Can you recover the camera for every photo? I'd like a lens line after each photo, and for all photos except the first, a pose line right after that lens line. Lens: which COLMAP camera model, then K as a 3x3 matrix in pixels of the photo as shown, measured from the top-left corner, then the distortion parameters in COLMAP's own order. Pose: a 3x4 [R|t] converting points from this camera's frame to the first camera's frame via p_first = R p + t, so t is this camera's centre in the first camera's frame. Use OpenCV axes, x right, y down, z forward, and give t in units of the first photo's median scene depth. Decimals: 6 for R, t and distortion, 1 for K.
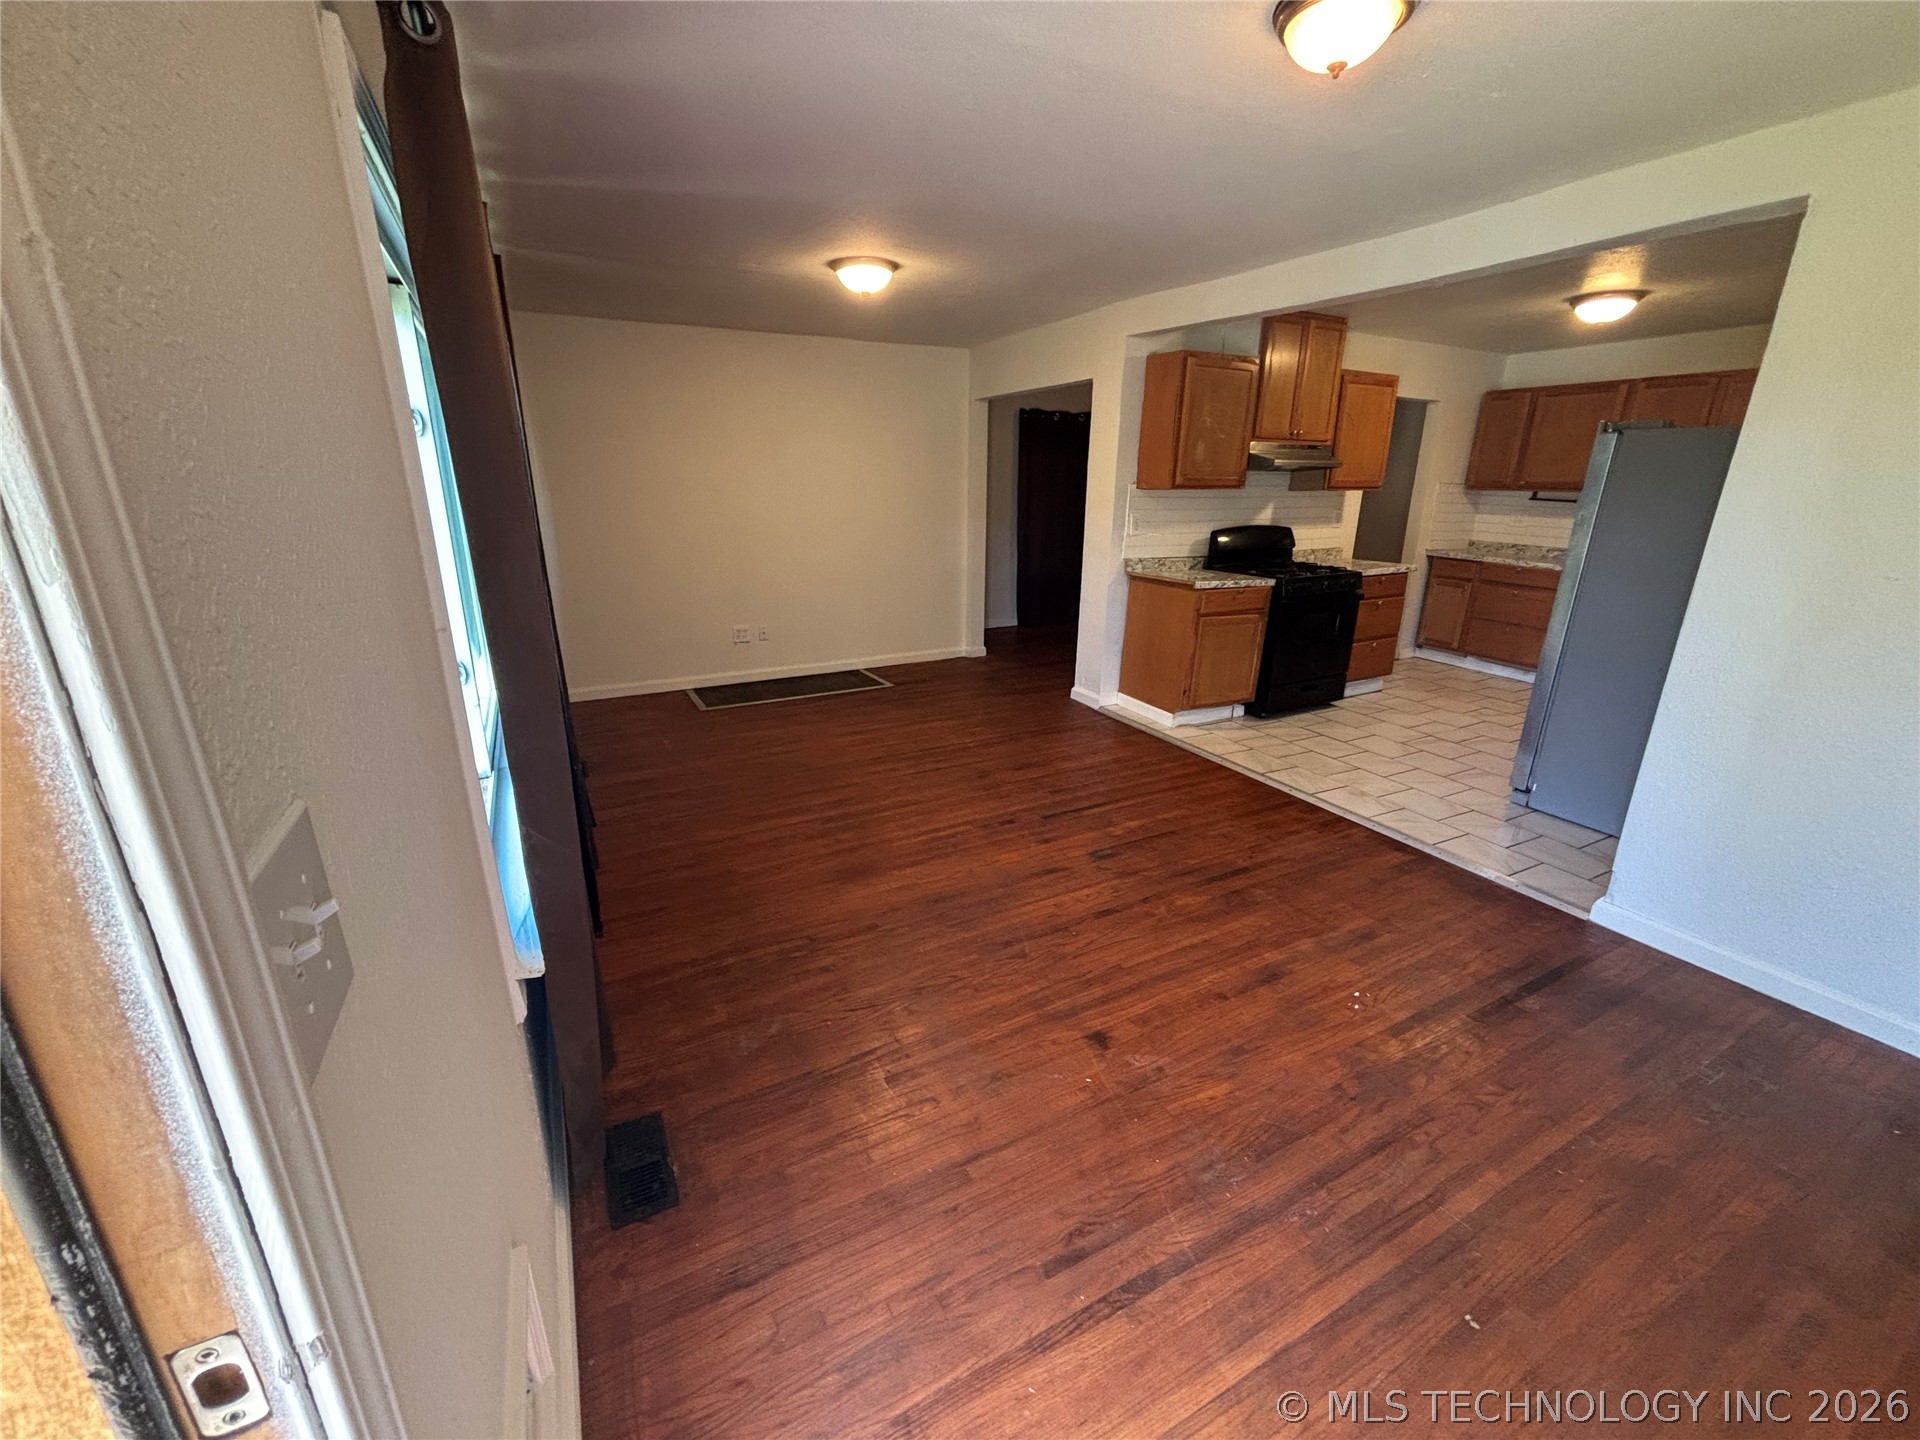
lens RADIAL K [[767.6, 0, 971.9], [0, 767.6, 714.3], [0, 0, 1]] dist [-0.005071, 0.000529]
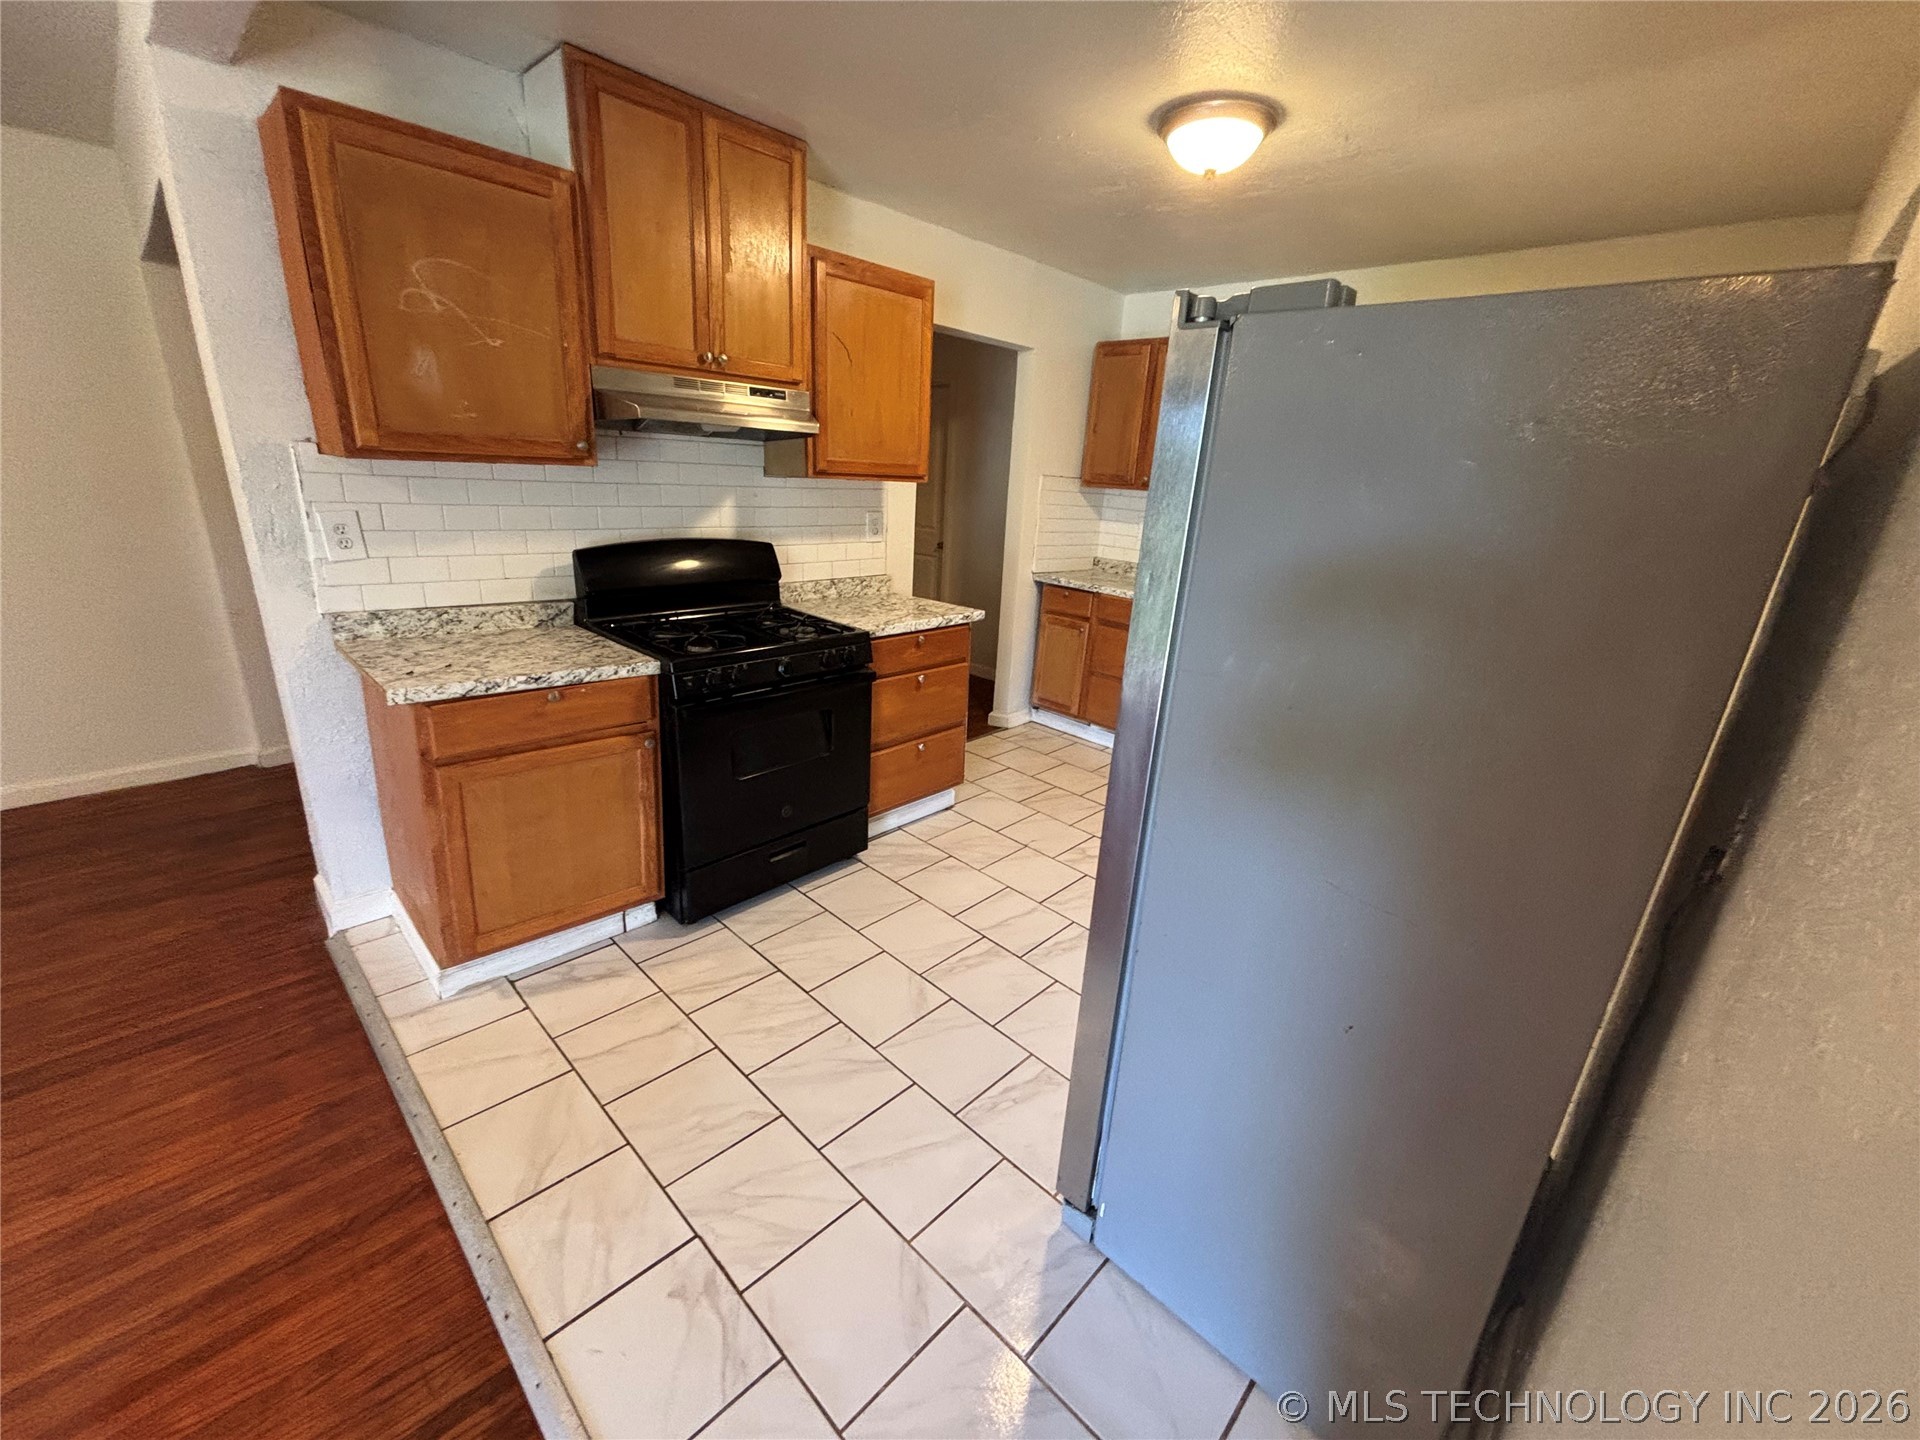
lens RADIAL K [[767.6, 0, 963.8], [0, 767.6, 726.4], [0, 0, 1]] dist [-0.005071, 0.000529]
pose [[0.948851, -0.057014, 0.310533, 0.380717], [0.046169, 0.998043, 0.042169, -0.132098], [-0.312329, -0.025675, 0.949627, 0.439190]]
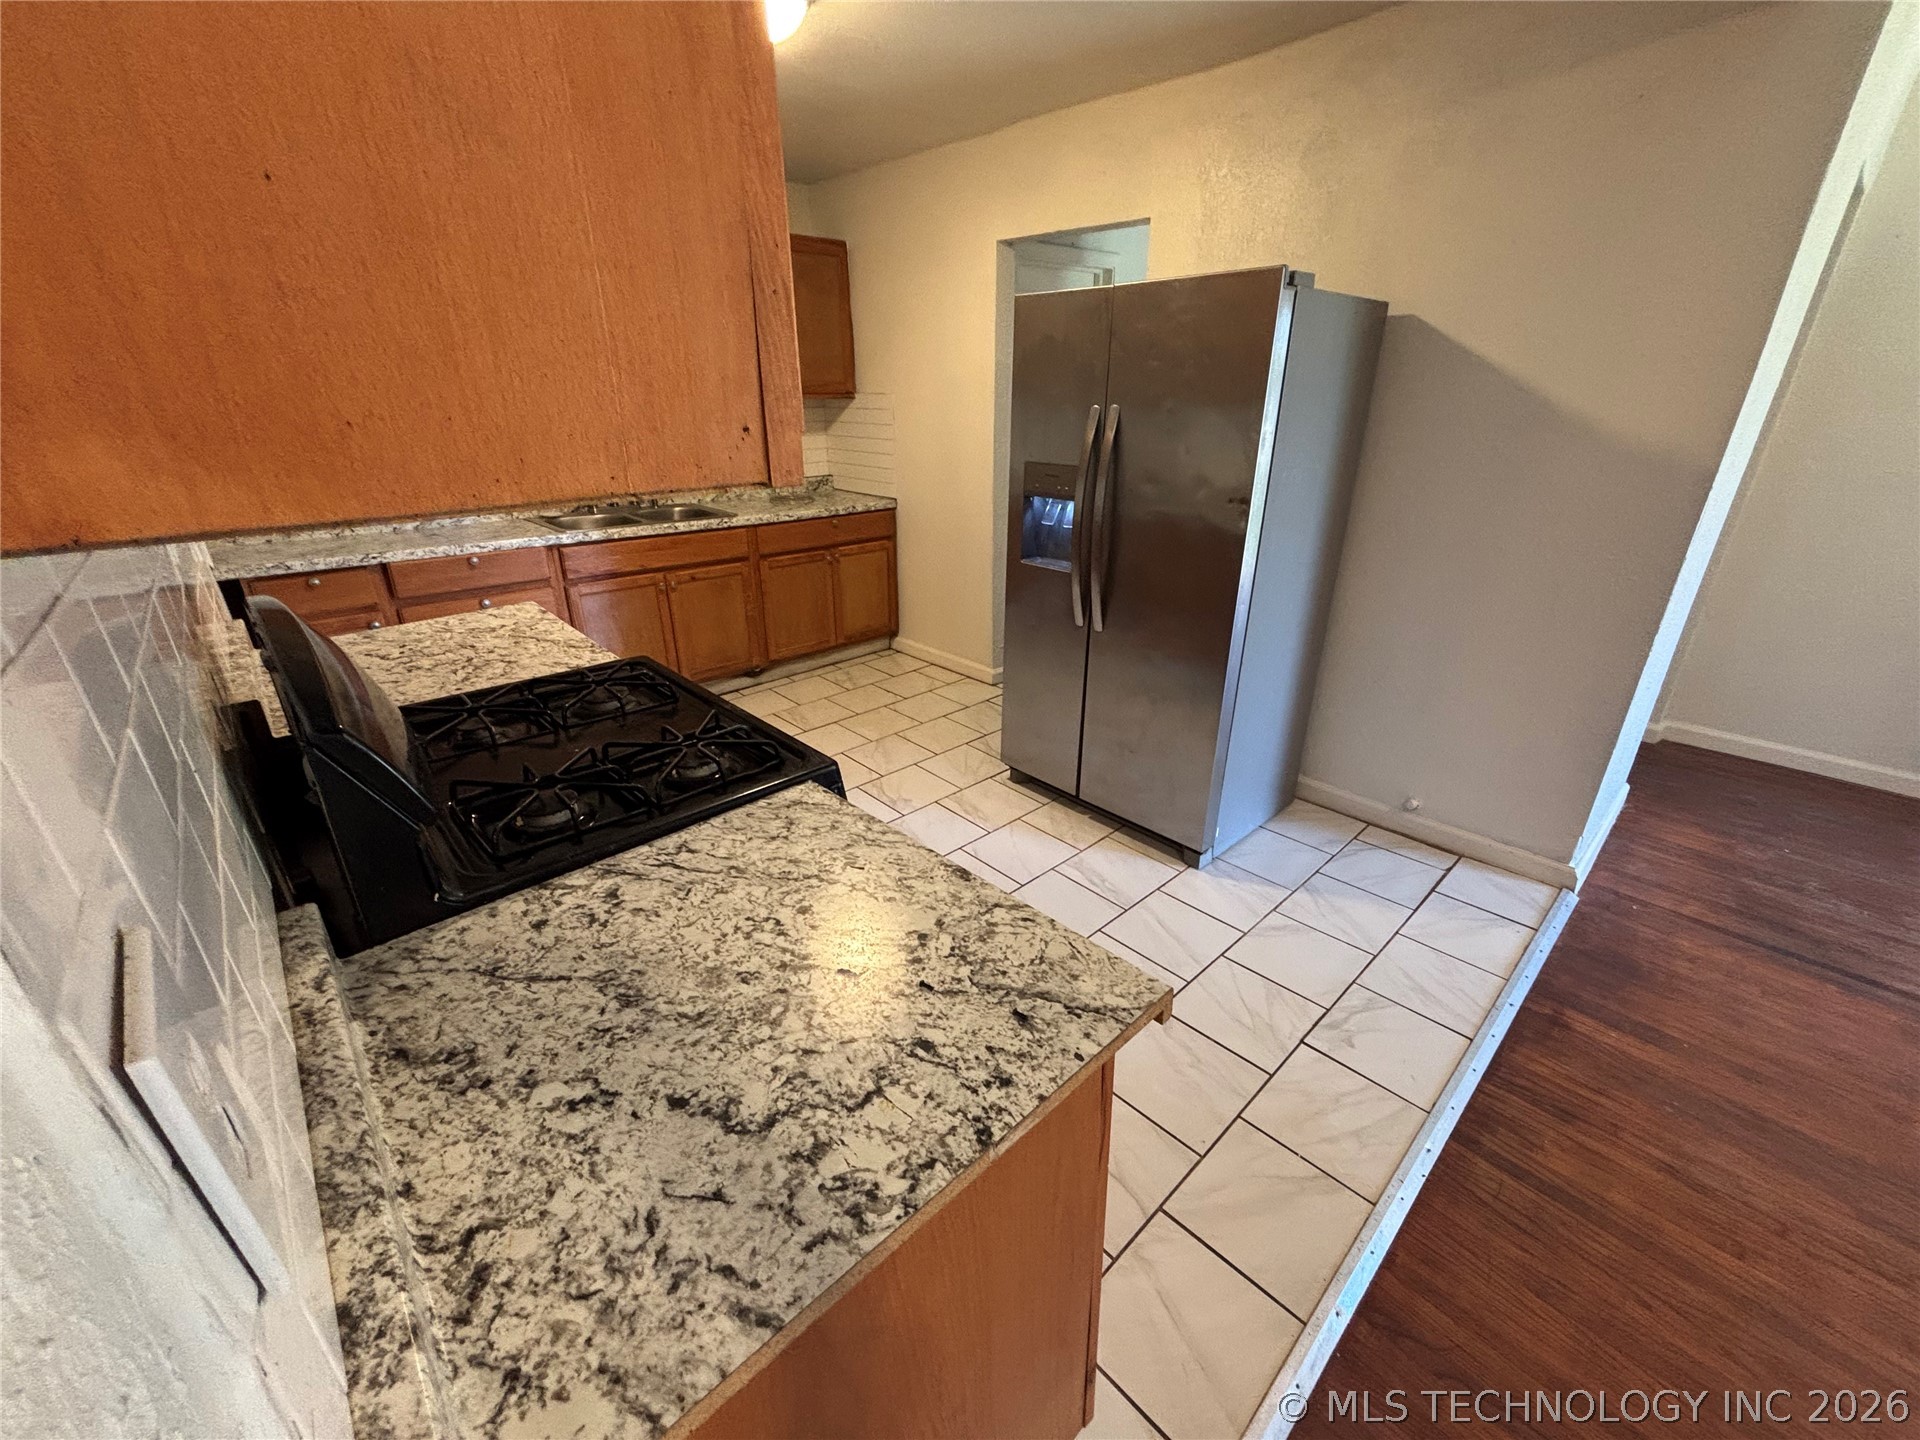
lens RADIAL K [[767.6, 0, 962.8], [0, 767.6, 723.8], [0, 0, 1]] dist [-0.005071, 0.000529]
pose [[-0.250977, -0.397276, 0.882713, 0.109745], [0.287971, 0.839970, 0.459917, -0.323819], [-0.924166, 0.369625, -0.096409, 1.100144]]
